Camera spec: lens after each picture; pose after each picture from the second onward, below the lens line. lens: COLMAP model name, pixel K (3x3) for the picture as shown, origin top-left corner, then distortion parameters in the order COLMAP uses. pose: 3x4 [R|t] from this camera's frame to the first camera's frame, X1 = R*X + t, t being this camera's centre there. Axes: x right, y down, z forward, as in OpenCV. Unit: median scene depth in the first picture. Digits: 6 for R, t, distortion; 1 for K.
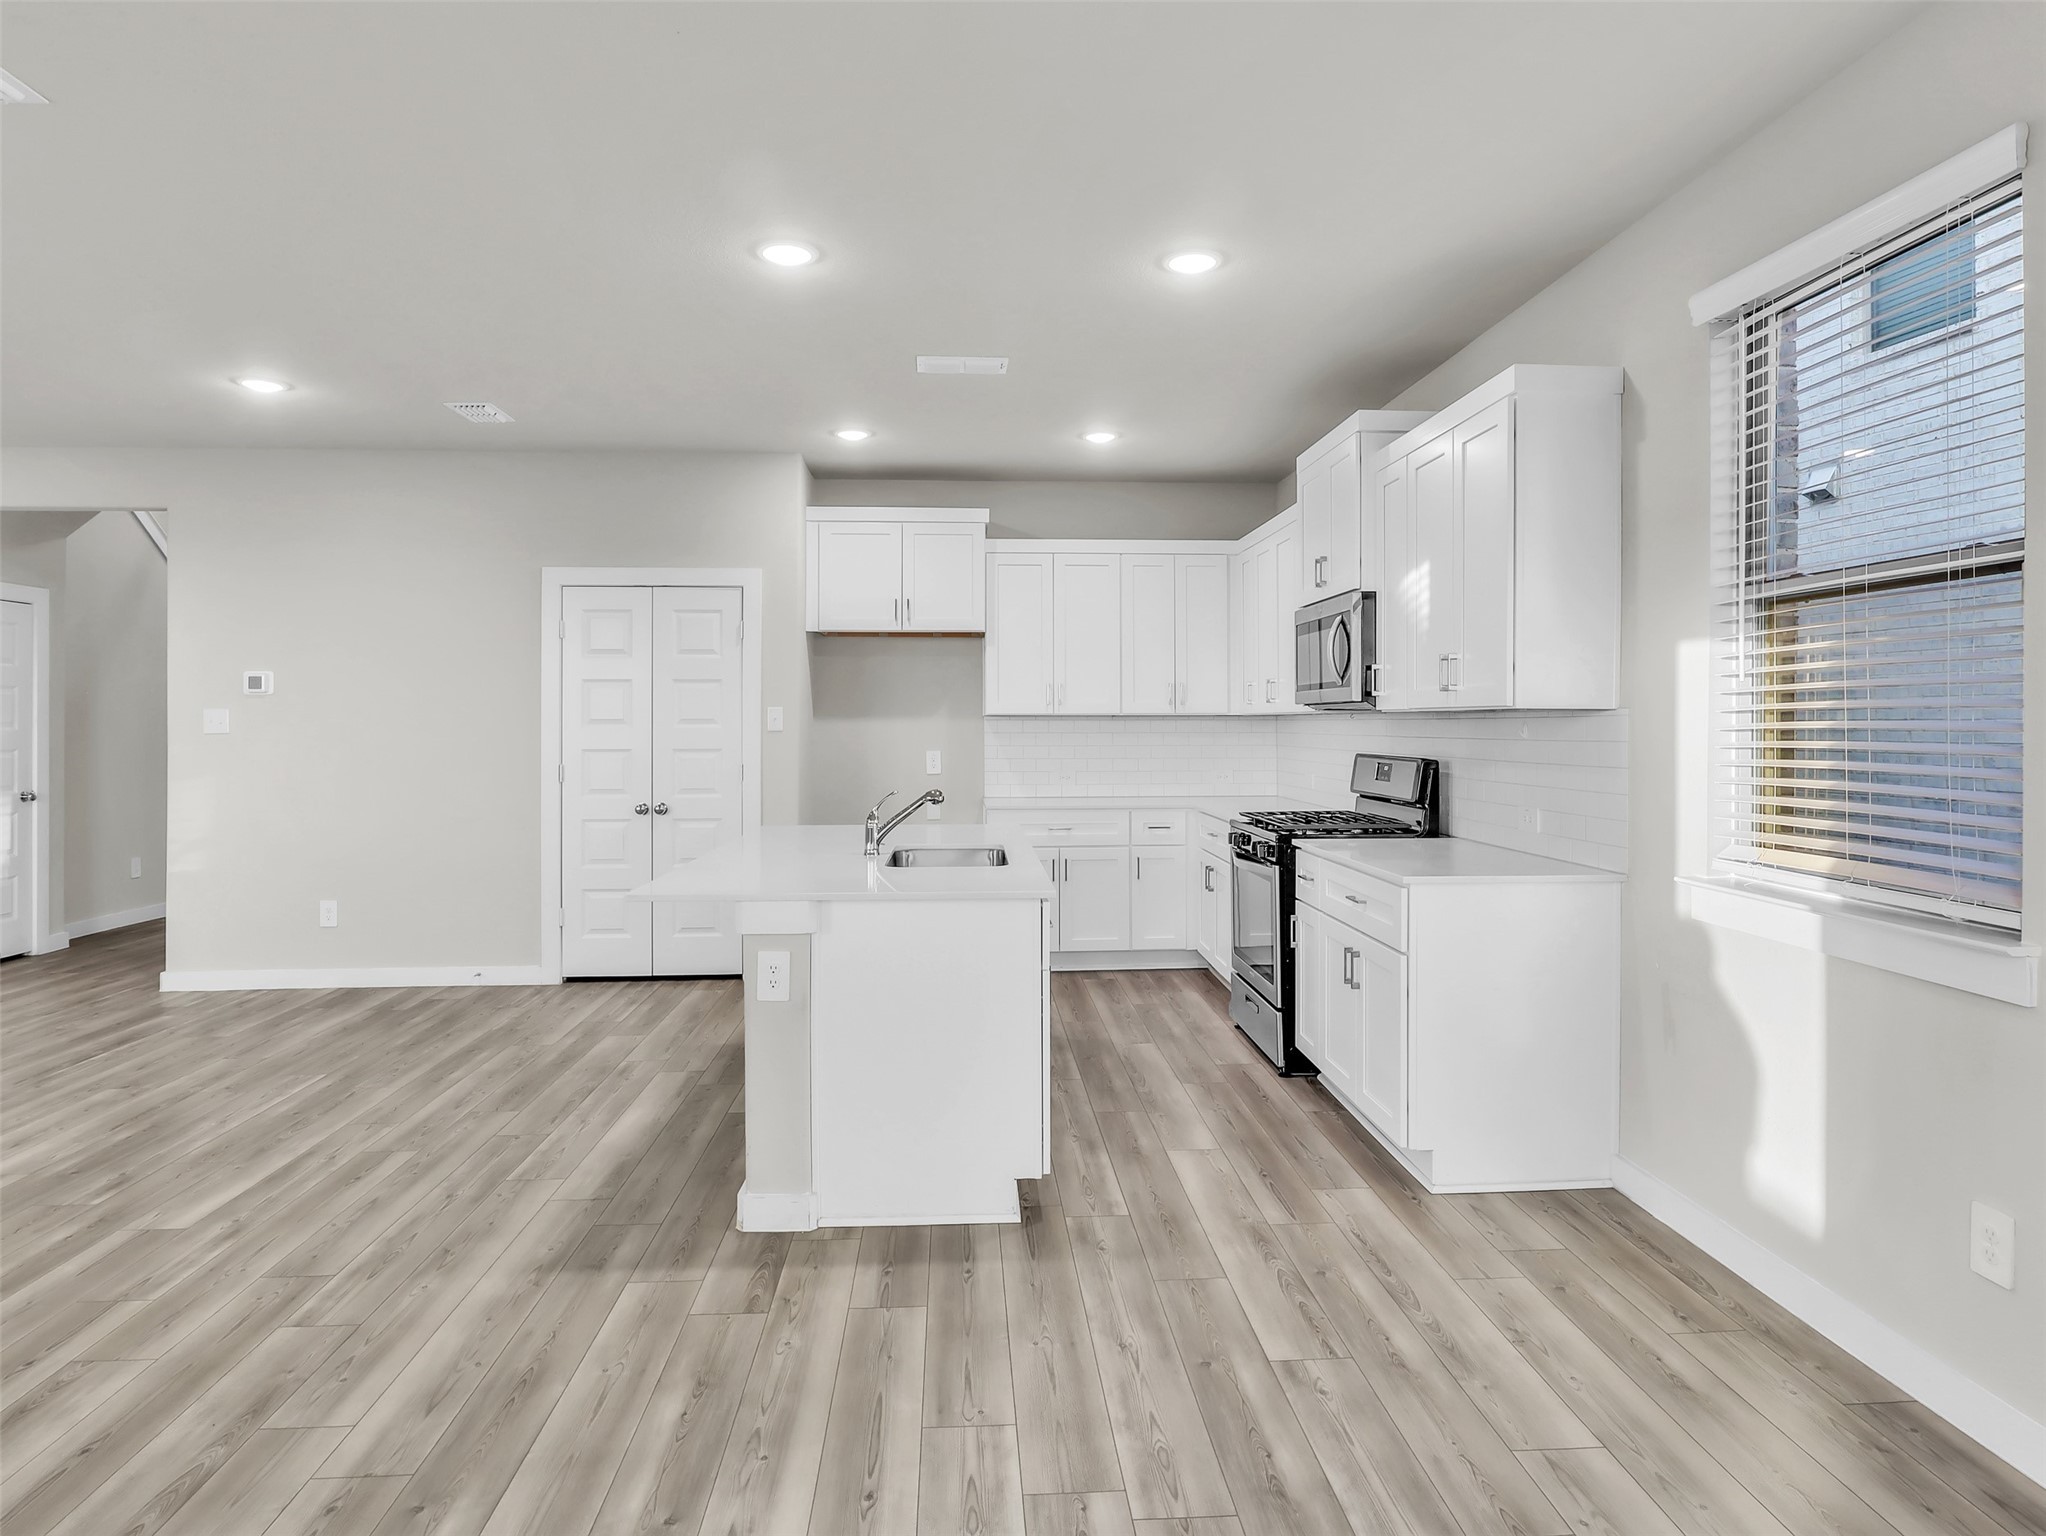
lens RADIAL K [[1161.5, 0, 1022.8], [0, 1161.5, 718.6], [0, 0, 1]] dist [-0.003227, -0.001261]
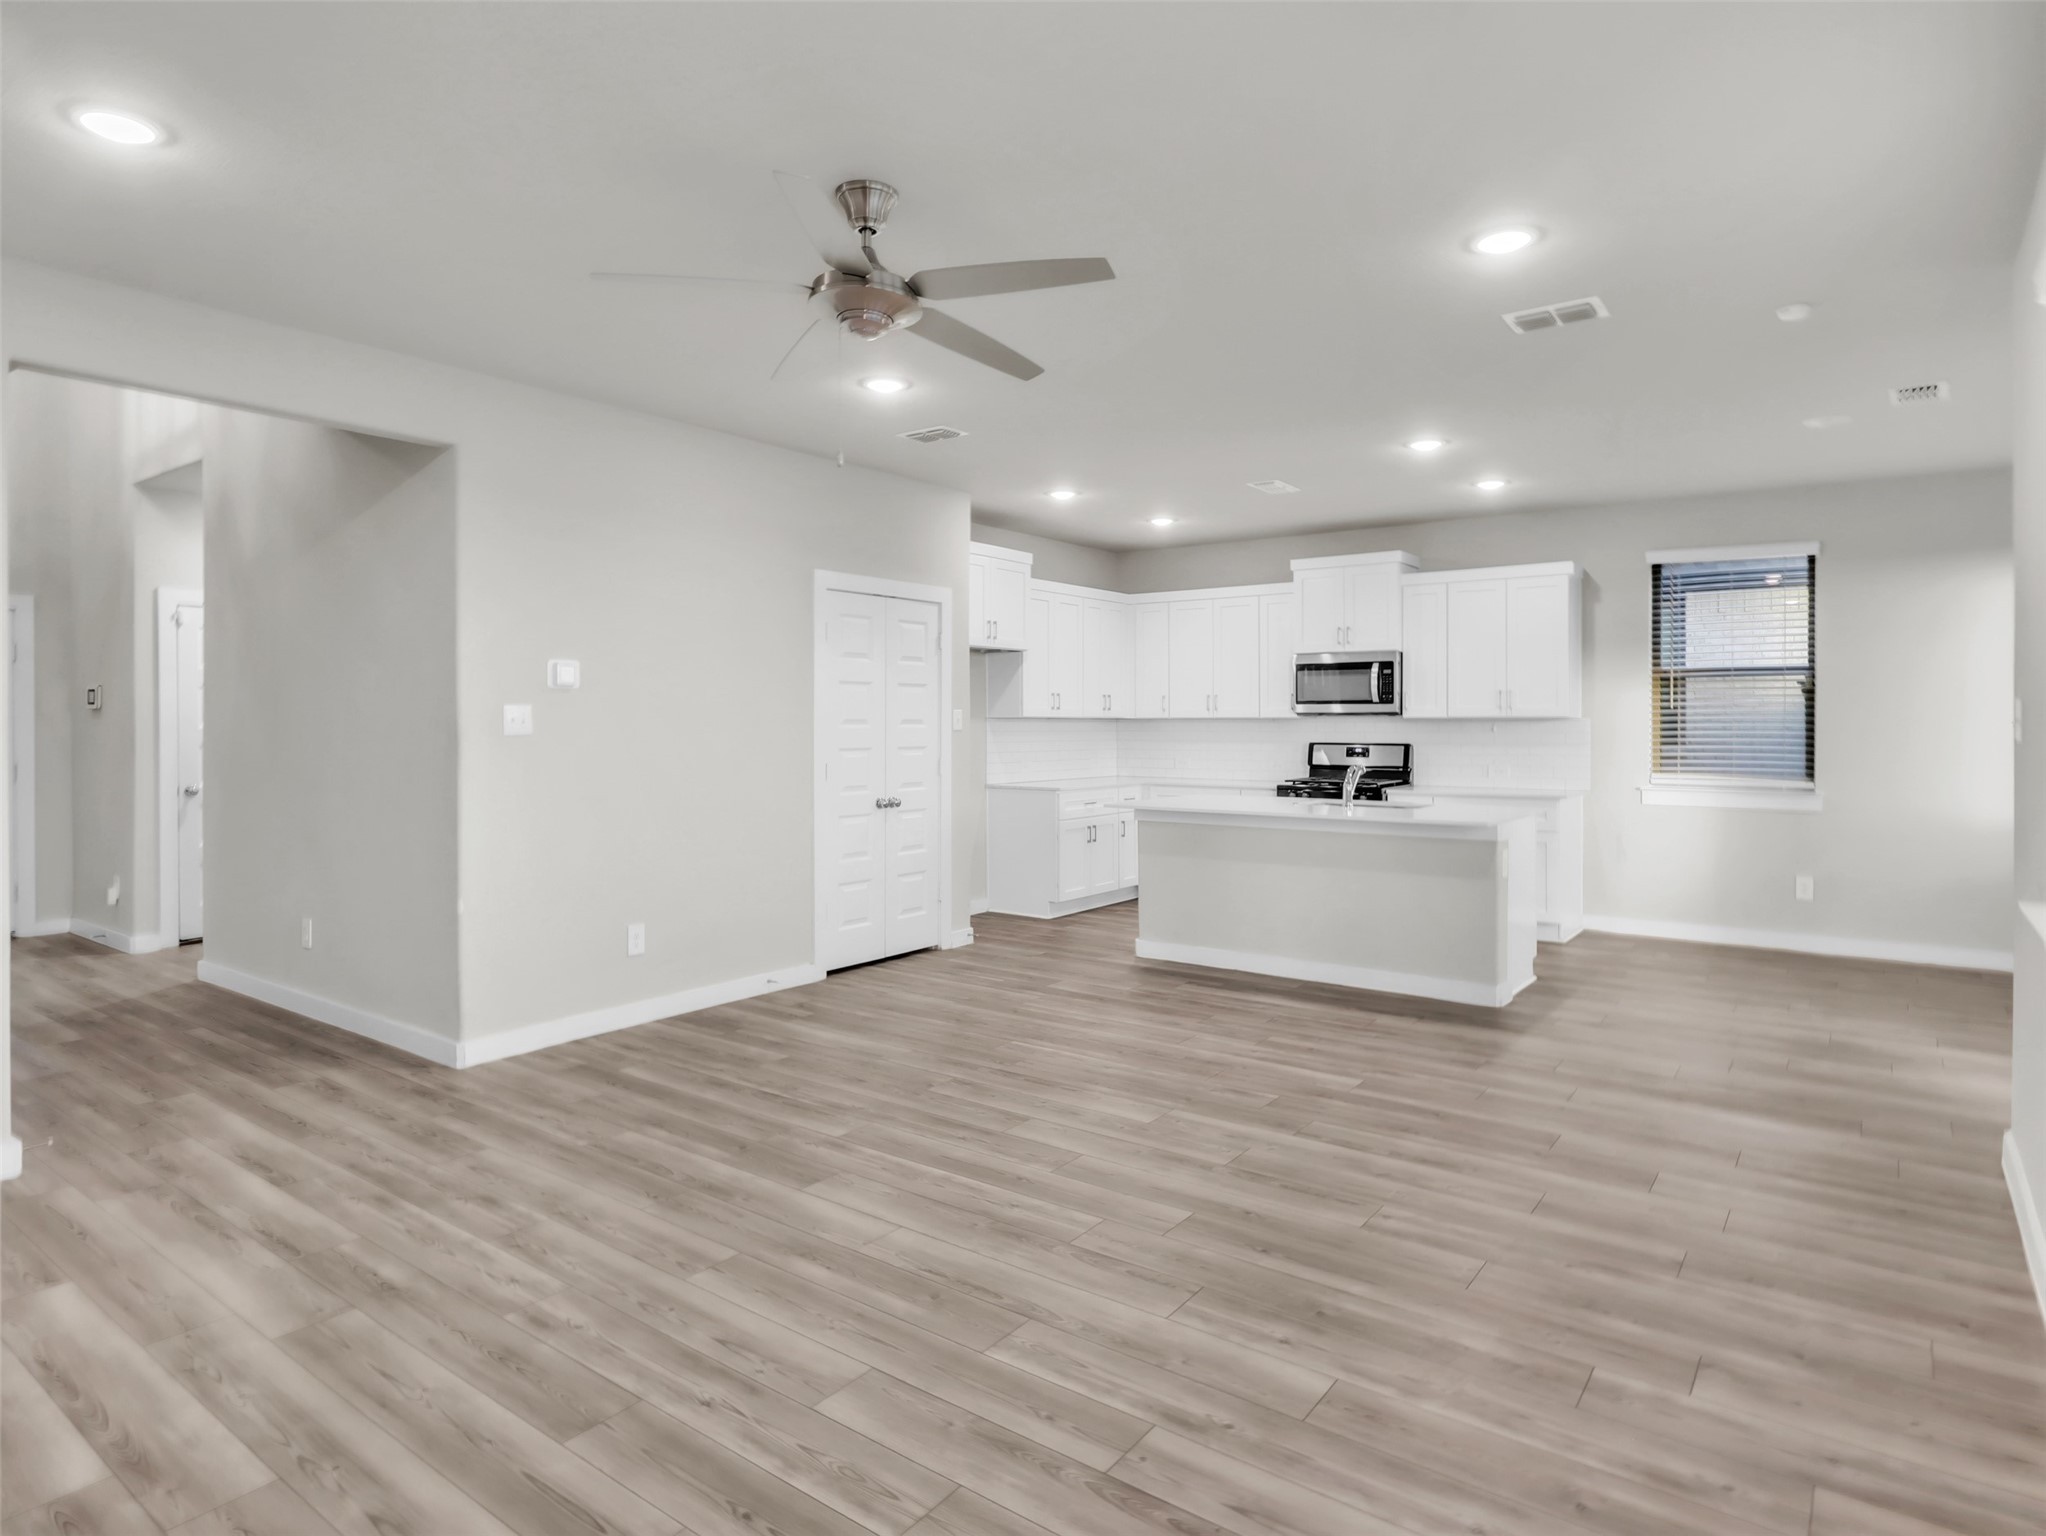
lens RADIAL K [[1161.5, 0, 1022.8], [0, 1161.5, 718.6], [0, 0, 1]] dist [-0.003227, -0.001261]
pose [[0.641325, 0.005874, 0.767247, -1.250202], [-0.005165, 0.999981, -0.003339, 0.003178], [-0.767252, -0.001822, 0.641343, 0.246972]]
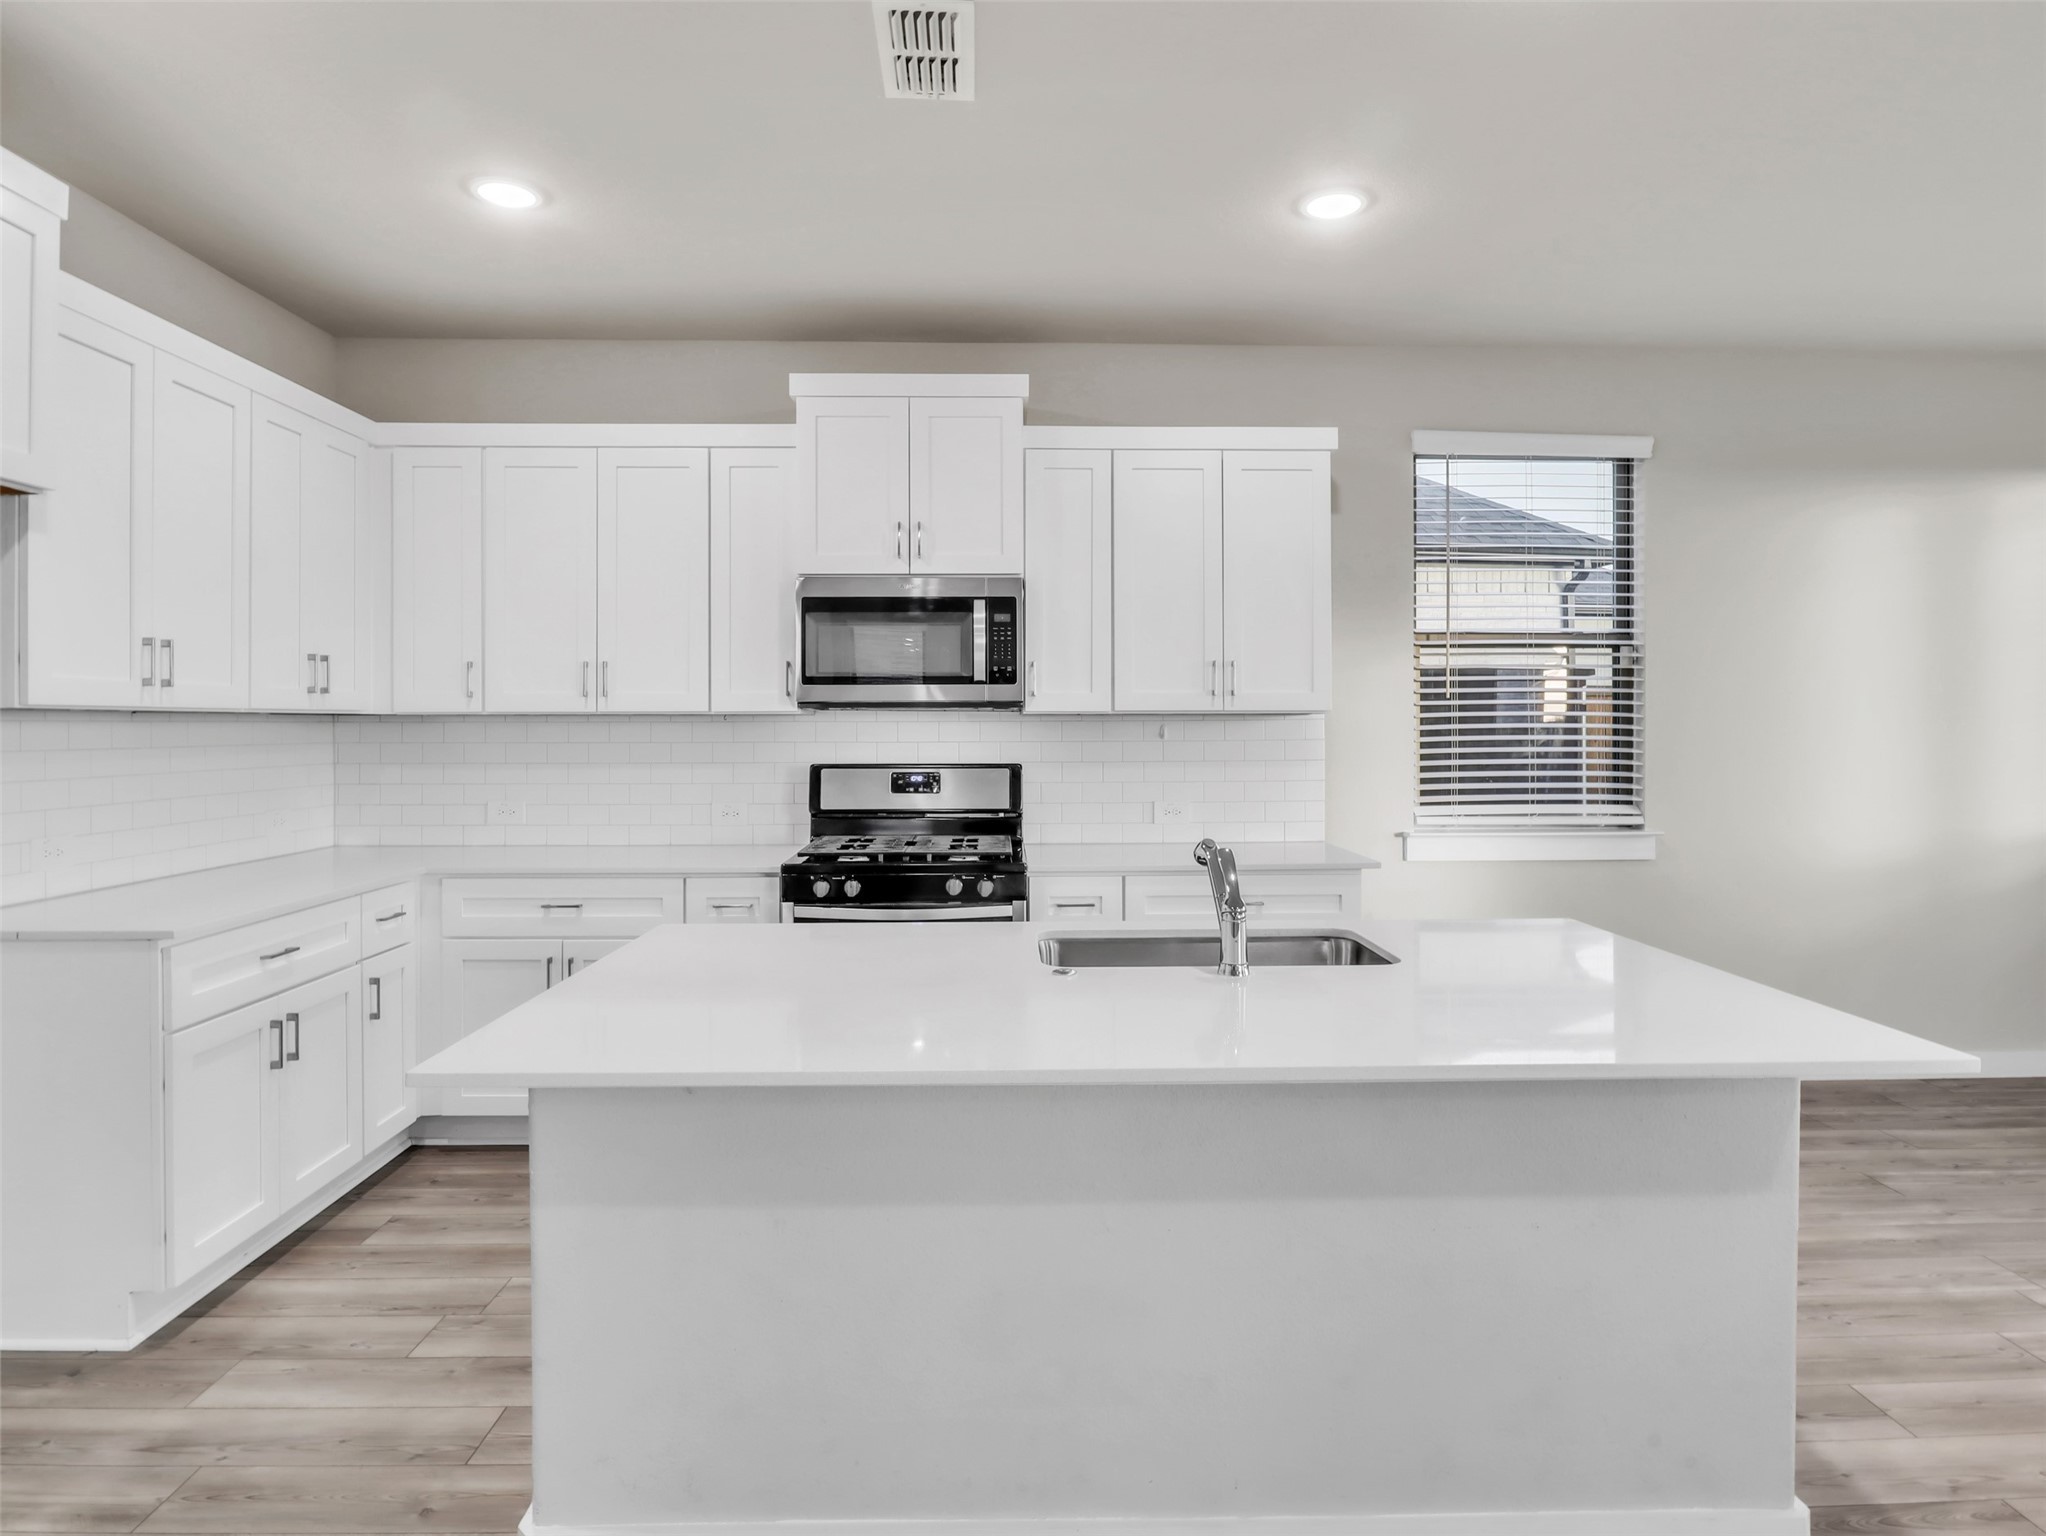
lens RADIAL K [[1161.5, 0, 1022.8], [0, 1161.5, 718.6], [0, 0, 1]] dist [-0.003227, -0.001261]
pose [[0.032772, 0.003843, 0.999455, -0.509622], [-0.002108, 0.999991, -0.003776, 0.000796], [-0.999461, -0.001983, 0.032780, 0.826011]]
